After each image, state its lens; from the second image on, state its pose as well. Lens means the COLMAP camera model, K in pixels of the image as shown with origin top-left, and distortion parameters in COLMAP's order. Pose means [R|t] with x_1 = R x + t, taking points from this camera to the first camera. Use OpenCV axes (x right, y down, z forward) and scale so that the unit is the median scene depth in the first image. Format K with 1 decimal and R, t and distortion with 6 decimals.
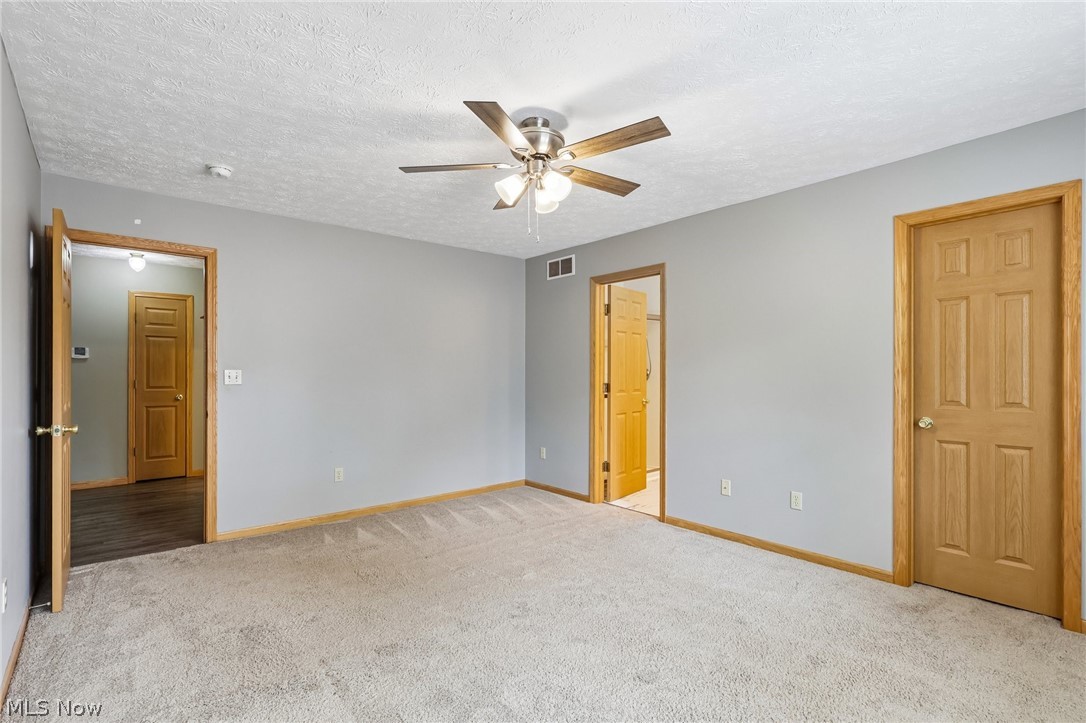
lens RADIAL K [[510.2, 0, 540.3], [0, 510.2, 366.6], [0, 0, 1]] dist [-0.003240, -0.000085]
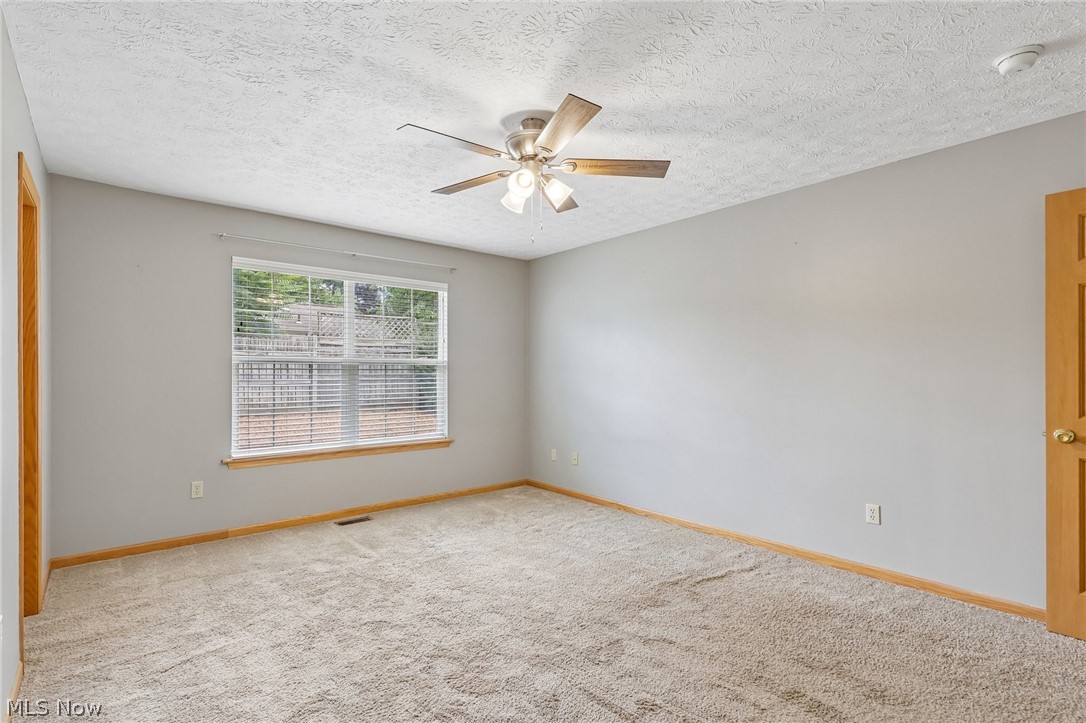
lens RADIAL K [[511.9, 0, 540.7], [0, 511.9, 372.8], [0, 0, 1]] dist [-0.001589, 0.000964]
pose [[-0.999977, 0.000485, 0.006763, -0.029856], [0.000401, 0.999923, -0.012390, 0.019783], [-0.006769, -0.012387, -0.999900, 1.776746]]
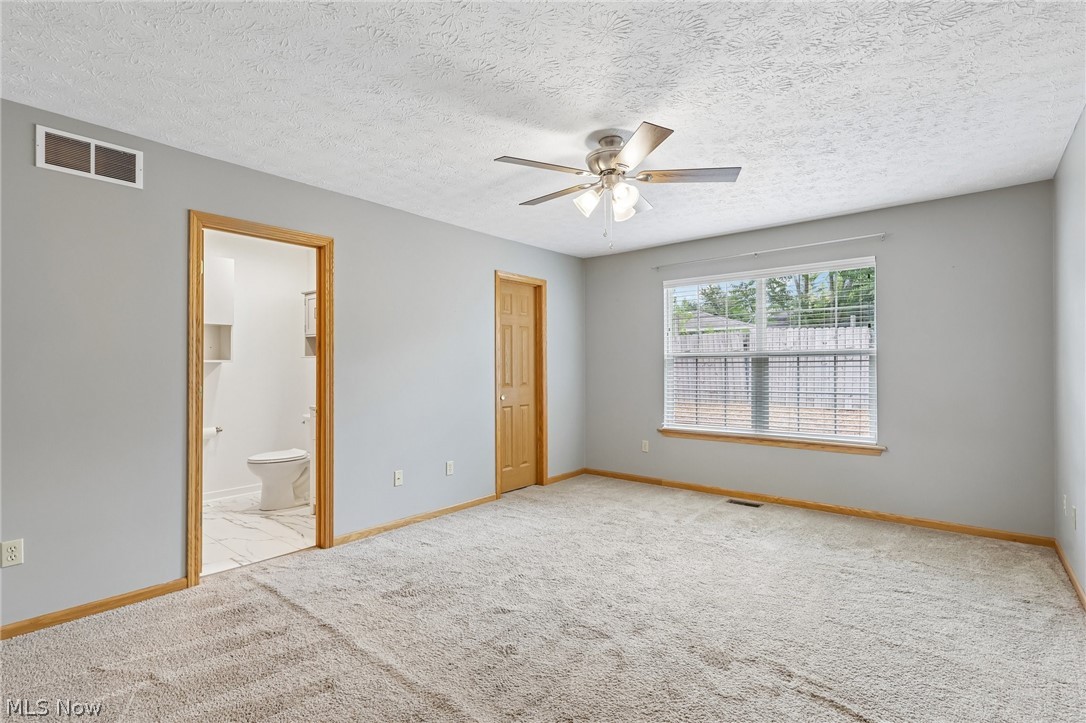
lens RADIAL K [[510.2, 0, 540.3], [0, 510.2, 366.6], [0, 0, 1]] dist [-0.003240, -0.000085]
pose [[-0.166431, 0.001820, 0.986051, -0.948112], [-0.006440, 0.999975, -0.002932, 0.013065], [-0.986032, -0.006839, -0.166415, 1.182891]]
